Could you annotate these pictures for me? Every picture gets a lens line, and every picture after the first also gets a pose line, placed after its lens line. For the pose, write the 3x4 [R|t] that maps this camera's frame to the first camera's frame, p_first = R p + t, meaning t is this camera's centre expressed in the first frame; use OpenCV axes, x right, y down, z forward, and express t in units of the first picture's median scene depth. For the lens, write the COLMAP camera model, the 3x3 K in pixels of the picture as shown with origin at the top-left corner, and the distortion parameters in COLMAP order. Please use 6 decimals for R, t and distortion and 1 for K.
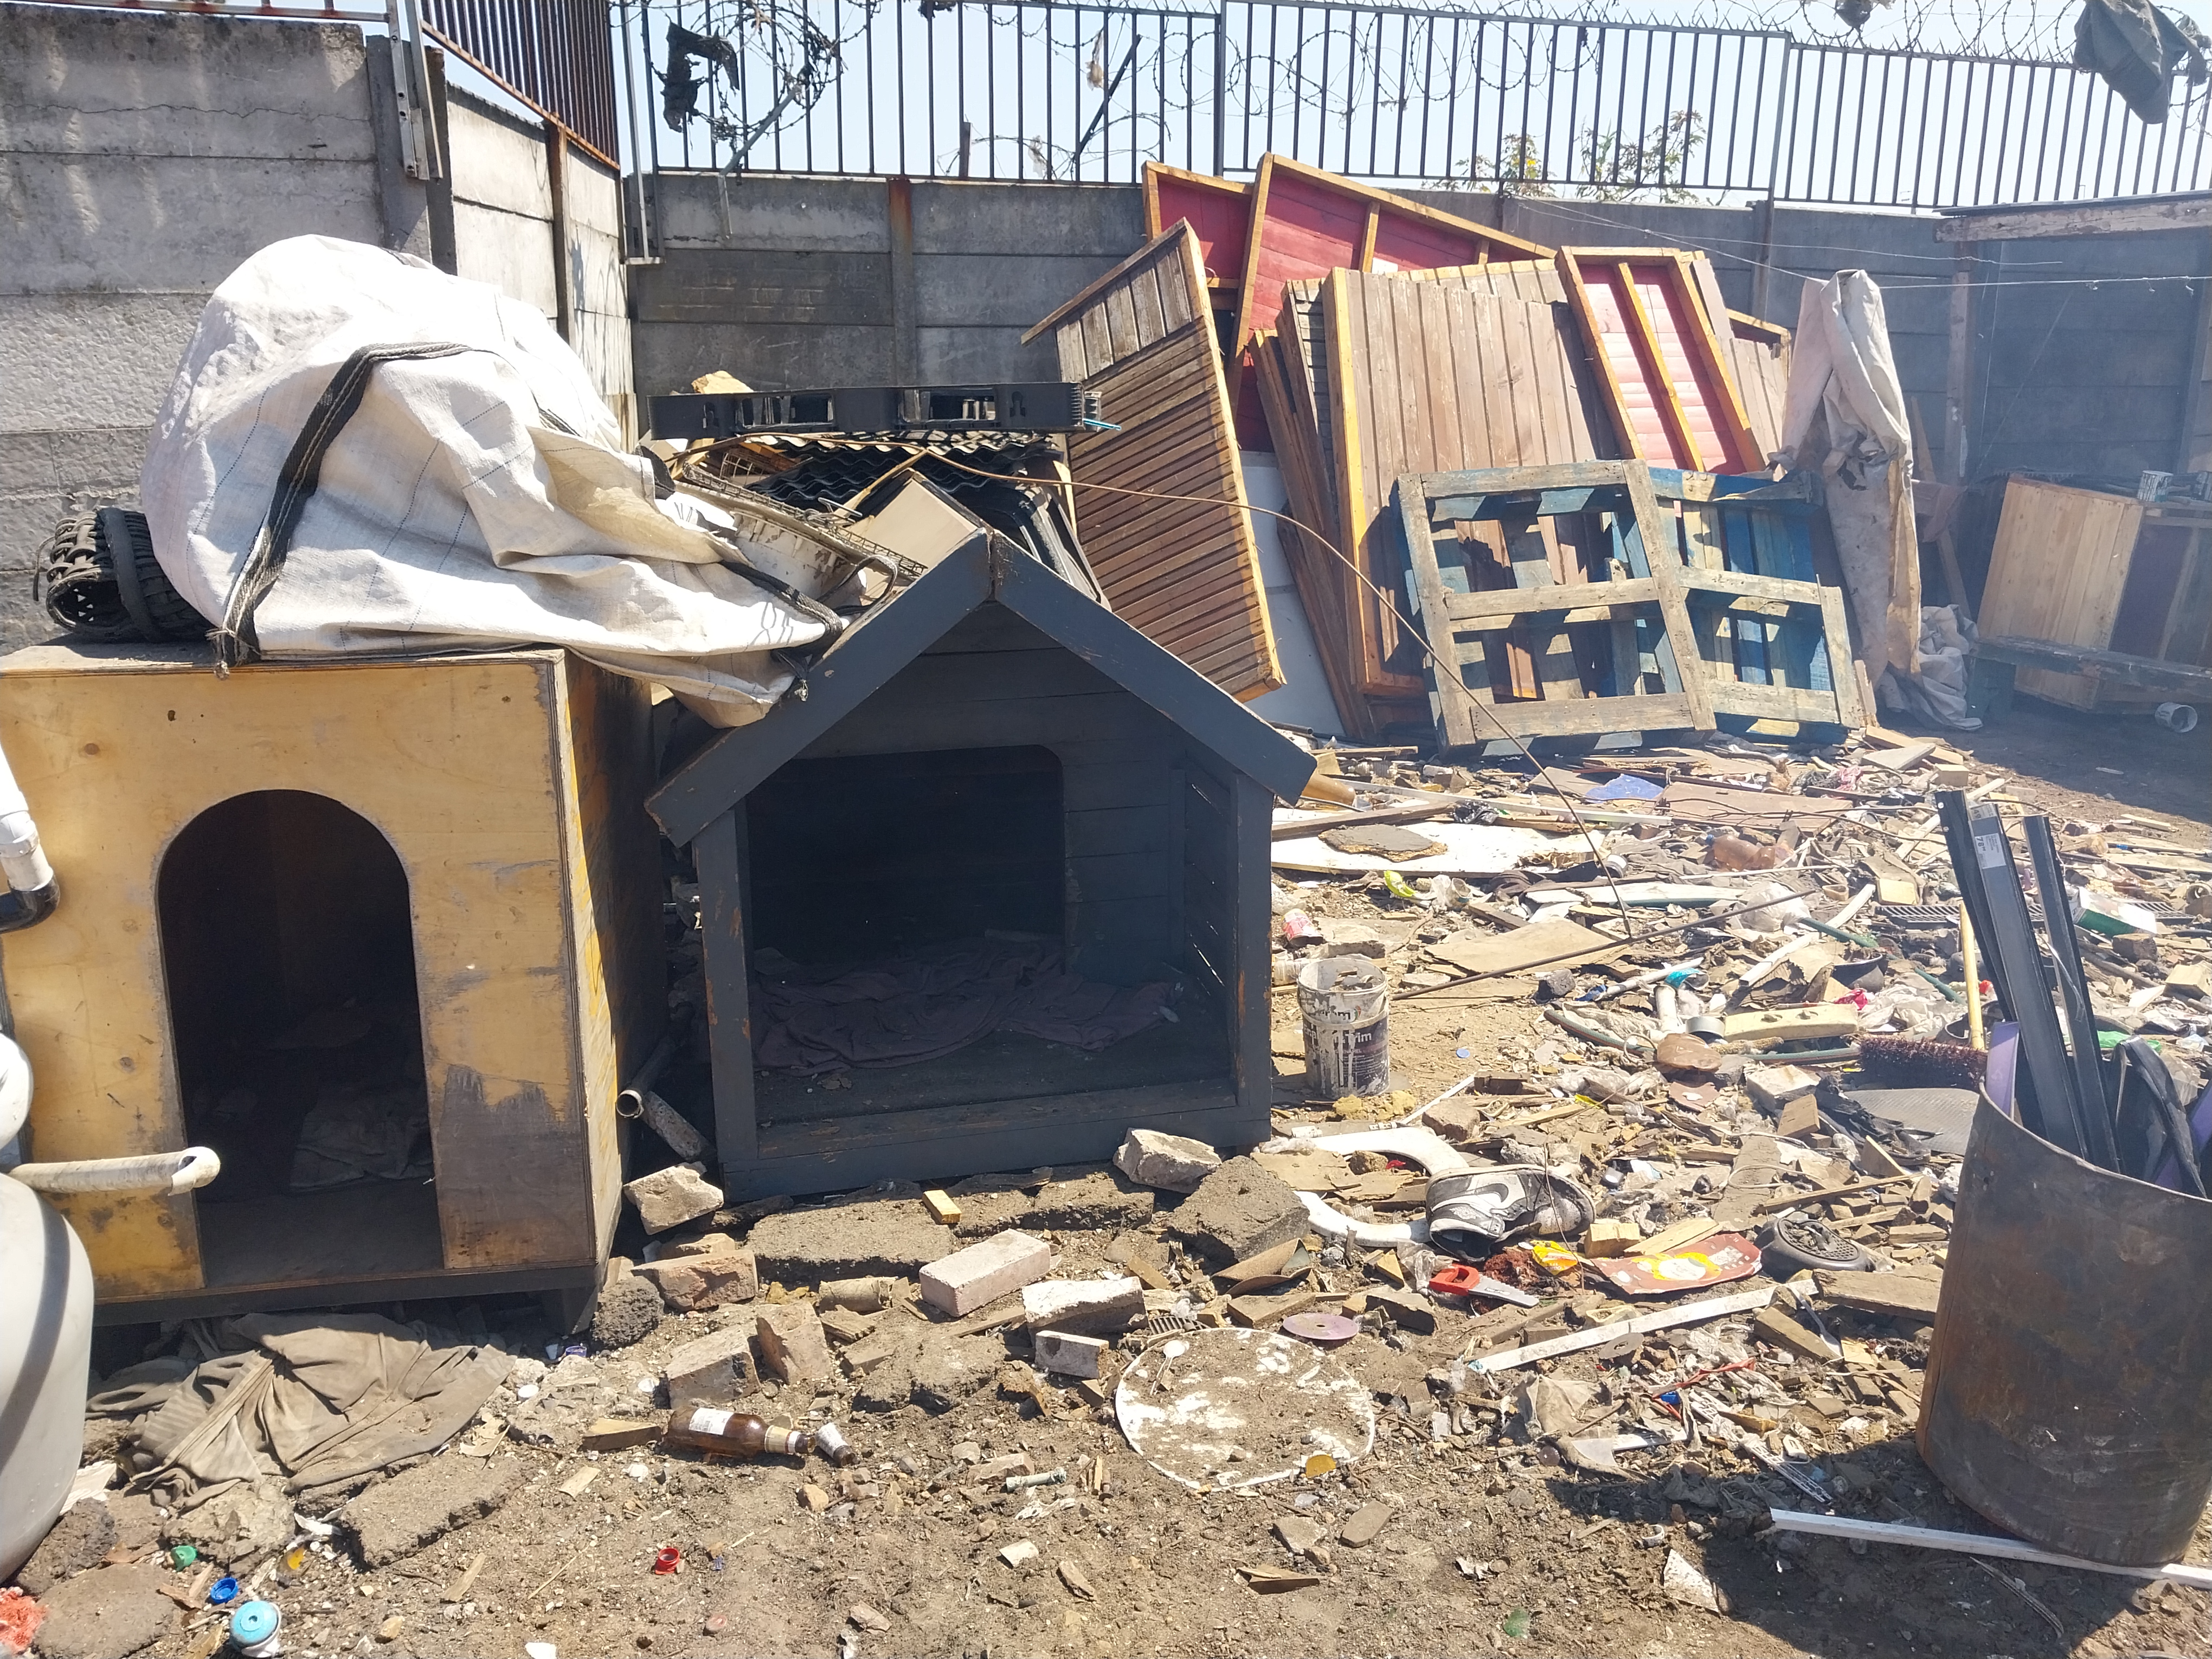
lens RADIAL K [[1701.2, 0, 1106.0], [0, 1701.2, 829.5], [0, 0, 1]] dist [0.037170, -0.068778]
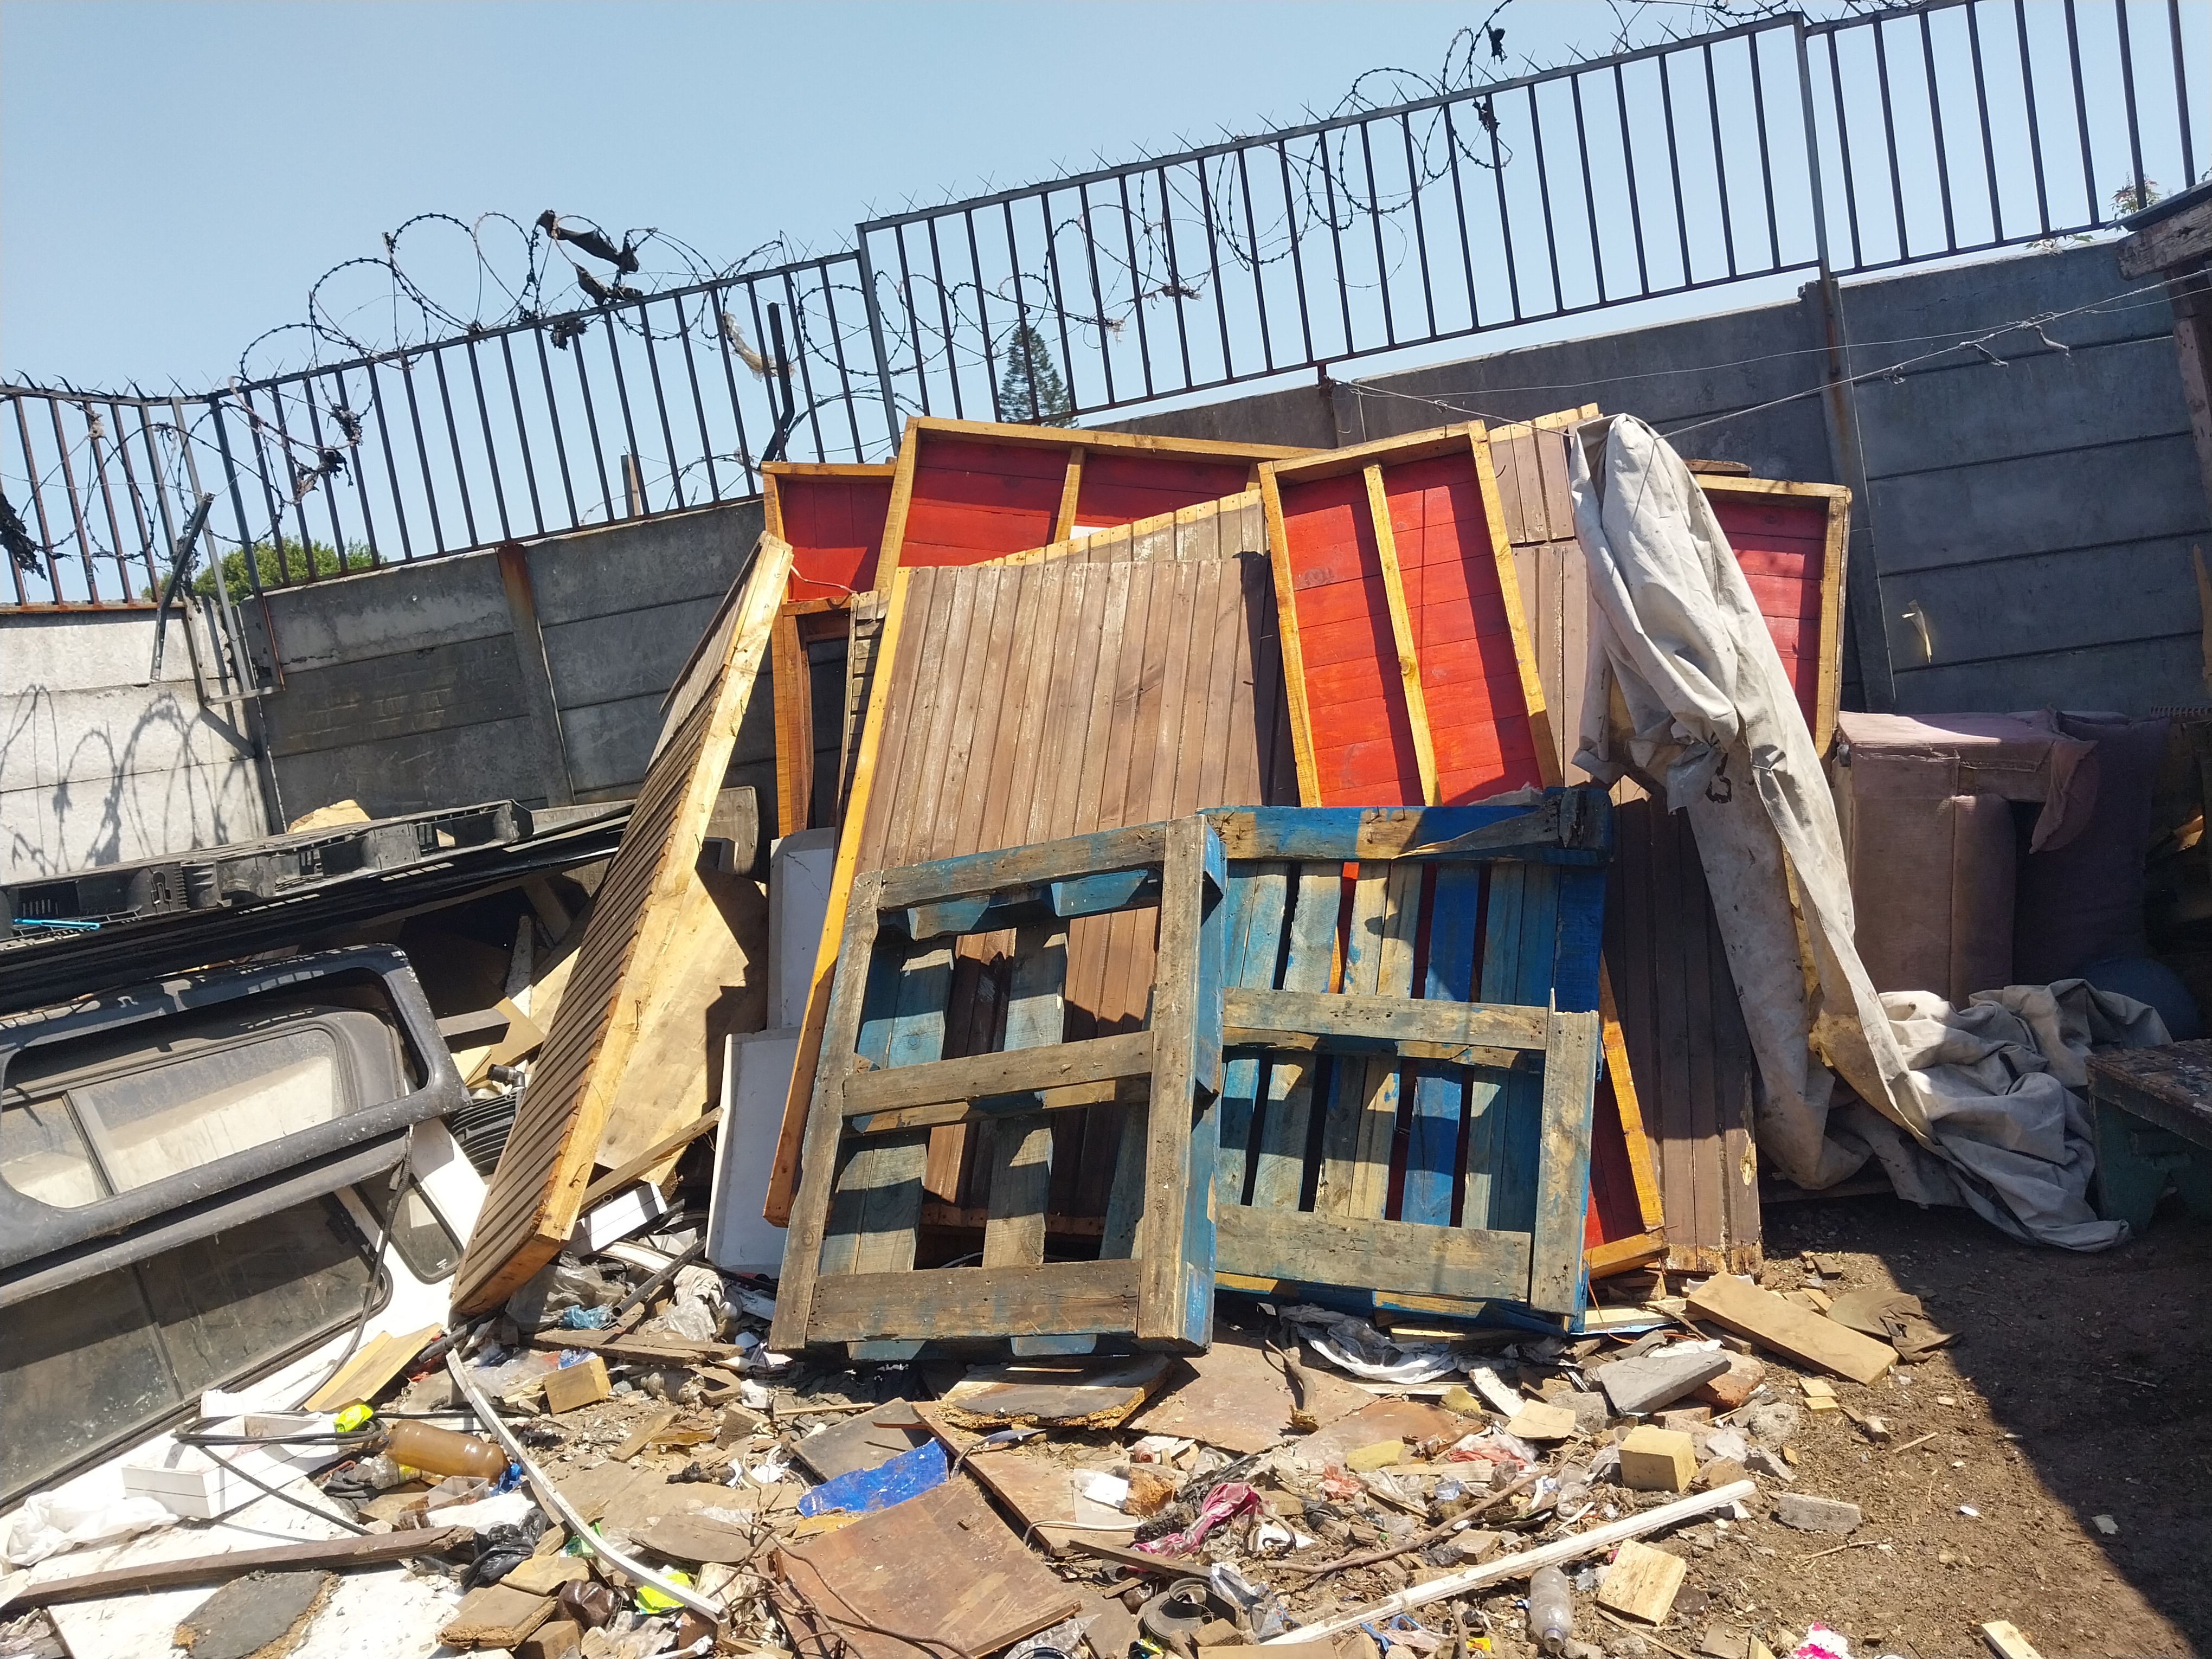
lens RADIAL K [[1701.2, 0, 1106.0], [0, 1701.2, 829.5], [0, 0, 1]] dist [0.037170, -0.068778]
pose [[0.864576, -0.093688, -0.493691, 1.539093], [0.033404, 0.991008, -0.129566, -0.367347], [0.501391, 0.095529, 0.859931, 1.288788]]
